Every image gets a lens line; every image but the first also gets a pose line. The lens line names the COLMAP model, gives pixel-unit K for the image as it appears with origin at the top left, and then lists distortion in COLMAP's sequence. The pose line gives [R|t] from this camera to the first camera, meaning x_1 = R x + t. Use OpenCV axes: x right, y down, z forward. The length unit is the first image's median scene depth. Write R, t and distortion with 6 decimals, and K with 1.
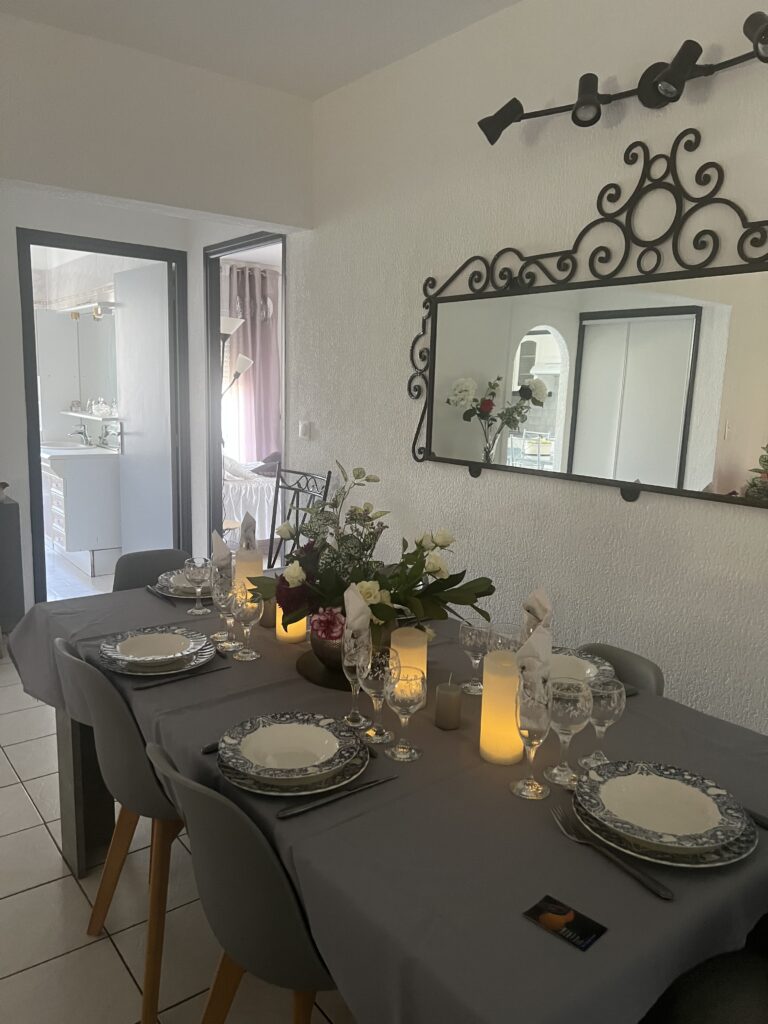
lens RADIAL K [[773.4, 0, 384.3], [0, 773.4, 529.0], [0, 0, 1]] dist [0.036984, -0.035232]
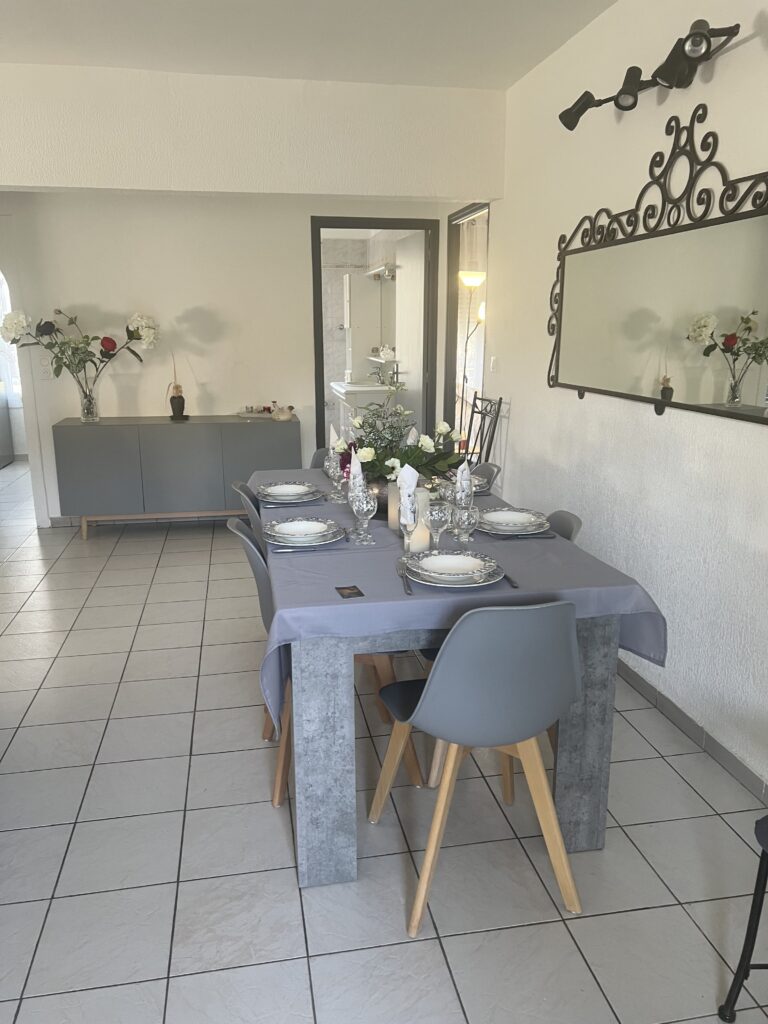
lens RADIAL K [[773.4, 0, 384.3], [0, 773.4, 529.0], [0, 0, 1]] dist [0.036984, -0.035232]
pose [[0.896725, 0.078194, -0.435626, 0.461453], [-0.048624, 0.995717, 0.078637, 0.067680], [0.439909, -0.049334, 0.896686, -0.301675]]
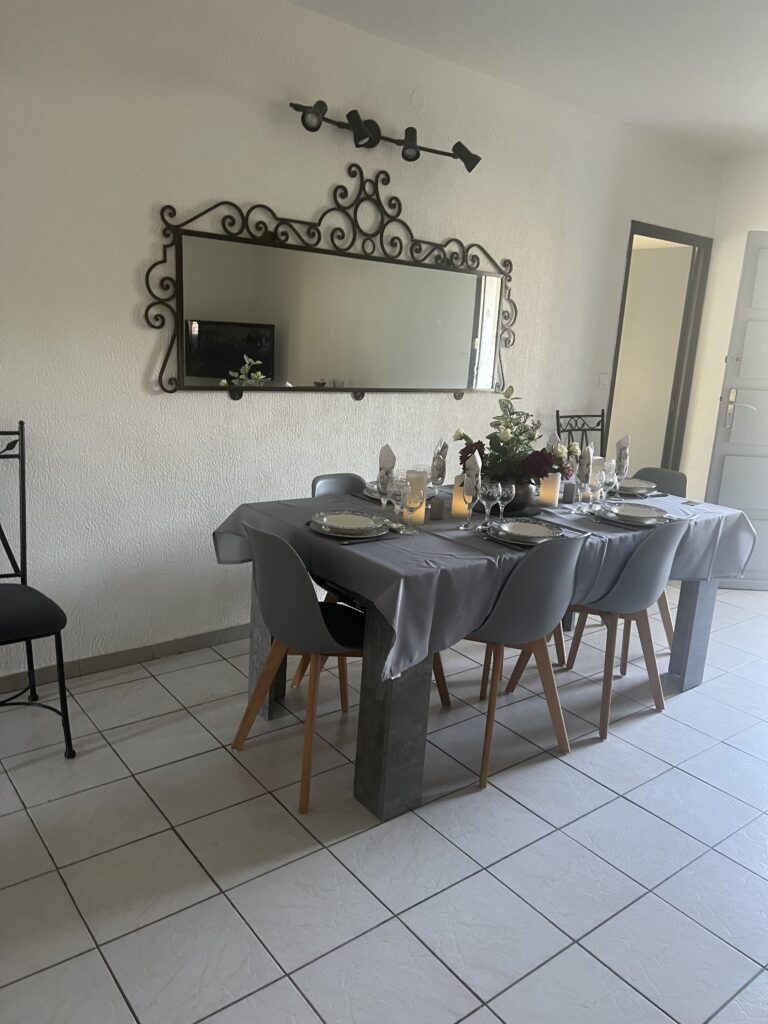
lens RADIAL K [[773.4, 0, 384.3], [0, 773.4, 529.0], [0, 0, 1]] dist [0.036984, -0.035232]
pose [[-0.011958, -0.274250, 0.961584, -1.247857], [0.123097, 0.953934, 0.273599, -0.203083], [-0.992323, 0.121640, 0.022352, 0.915870]]
